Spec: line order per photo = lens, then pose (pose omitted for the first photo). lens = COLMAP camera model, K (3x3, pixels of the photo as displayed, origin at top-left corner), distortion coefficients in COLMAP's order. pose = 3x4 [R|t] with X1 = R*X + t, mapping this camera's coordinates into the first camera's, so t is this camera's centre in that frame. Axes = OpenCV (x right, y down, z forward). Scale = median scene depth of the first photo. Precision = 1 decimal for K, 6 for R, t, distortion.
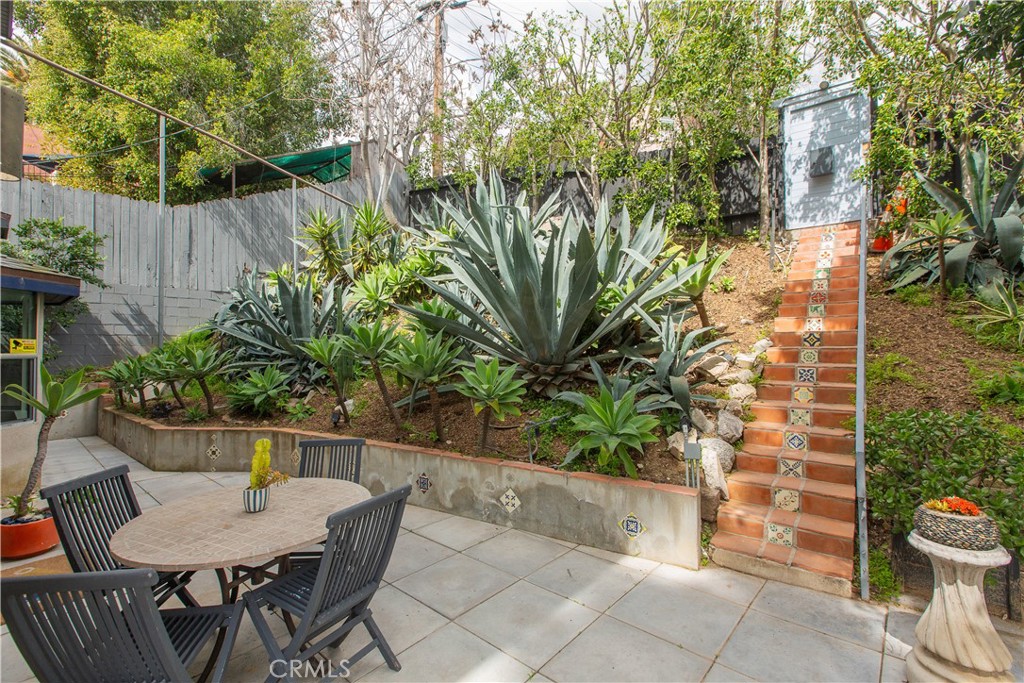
lens RADIAL K [[464.3, 0, 512.0], [0, 464.3, 341.5], [0, 0, 1]] dist [0.004468, -0.000832]
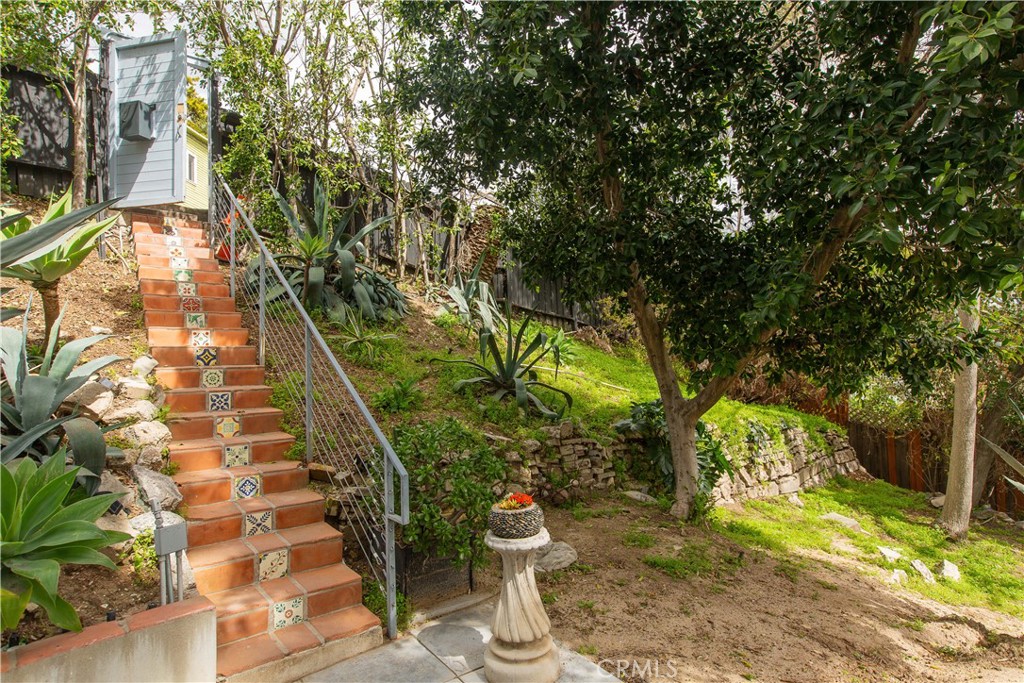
lens RADIAL K [[554.7, 0, 512.0], [0, 554.7, 341.5], [0, 0, 1]] dist [-0.002738, -0.000788]
pose [[0.238166, 0.034996, 0.970594, -0.147724], [0.006703, 0.999268, -0.037675, 0.008626], [-0.971201, 0.015479, 0.237757, 0.283089]]
